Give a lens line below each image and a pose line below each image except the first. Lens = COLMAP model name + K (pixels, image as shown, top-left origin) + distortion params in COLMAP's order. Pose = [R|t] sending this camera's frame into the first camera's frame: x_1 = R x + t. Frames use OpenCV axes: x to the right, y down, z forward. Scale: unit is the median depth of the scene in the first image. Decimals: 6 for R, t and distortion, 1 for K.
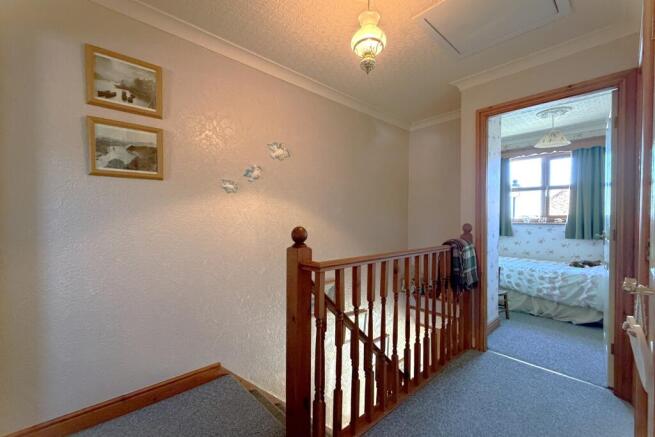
lens RADIAL K [[283.3, 0, 321.2], [0, 283.3, 225.0], [0, 0, 1]] dist [0.002988, 0.000572]
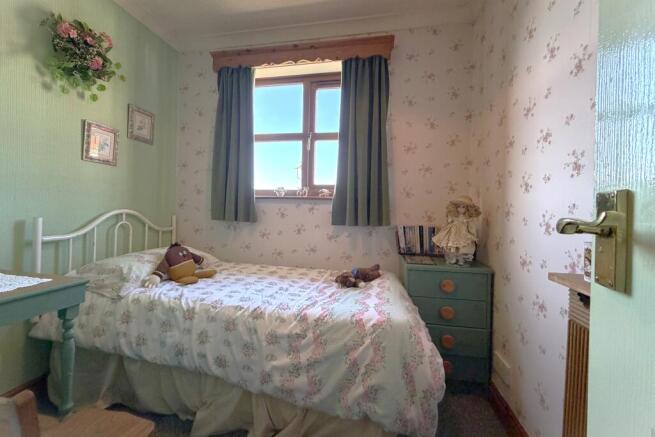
lens RADIAL K [[283.3, 0, 326.3], [0, 283.3, 213.7], [0, 0, 1]] dist [0.002988, 0.000572]
pose [[0.797399, -0.002043, 0.603449, 0.578320], [-0.009343, 0.999833, 0.015730, 0.018709], [-0.603380, -0.018181, 0.797247, 0.634449]]
